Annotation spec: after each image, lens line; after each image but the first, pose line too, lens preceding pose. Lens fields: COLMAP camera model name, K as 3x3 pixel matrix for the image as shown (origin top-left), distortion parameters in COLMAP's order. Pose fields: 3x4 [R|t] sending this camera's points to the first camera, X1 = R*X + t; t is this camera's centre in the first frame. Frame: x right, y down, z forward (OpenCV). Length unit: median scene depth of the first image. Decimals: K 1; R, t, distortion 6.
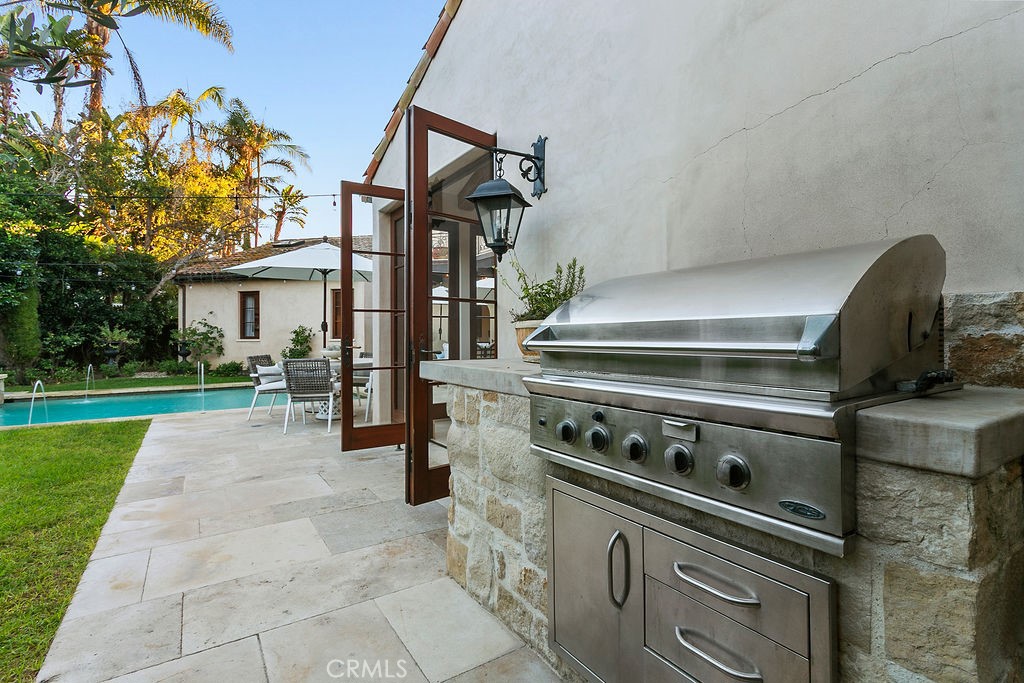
lens RADIAL K [[496.9, 0, 516.0], [0, 496.9, 334.0], [0, 0, 1]] dist [0.010521, -0.001672]
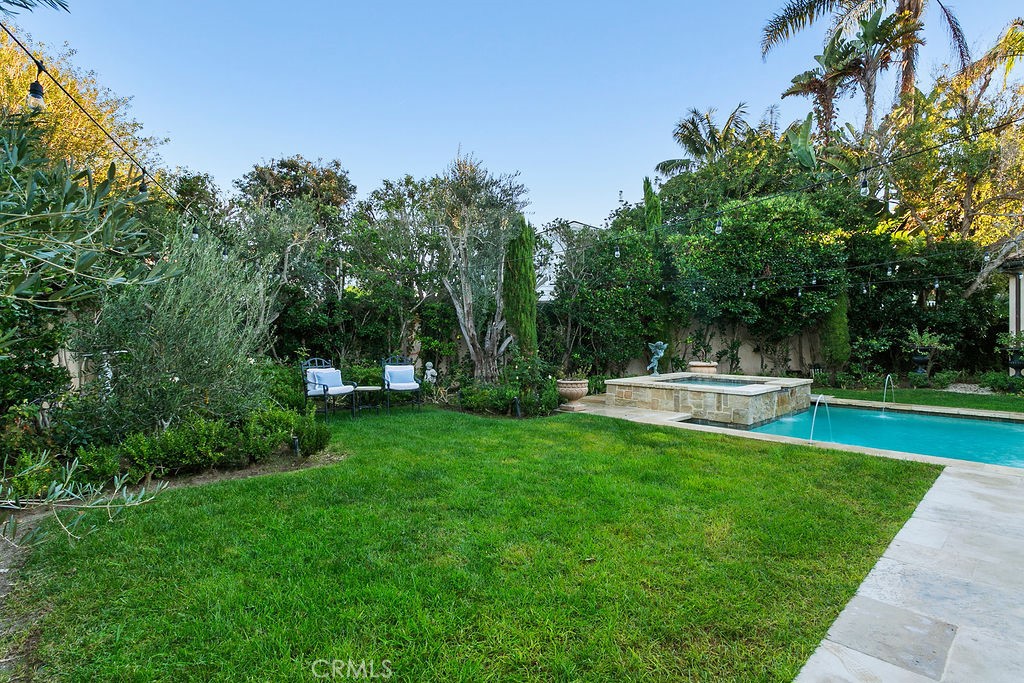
lens RADIAL K [[496.9, 0, 516.6], [0, 496.9, 333.9], [0, 0, 1]] dist [0.010521, -0.001672]
pose [[0.179602, 0.003021, -0.983735, -0.065810], [0.005080, 0.999979, 0.003999, -0.014755], [0.983726, -0.005716, 0.179583, 0.135108]]
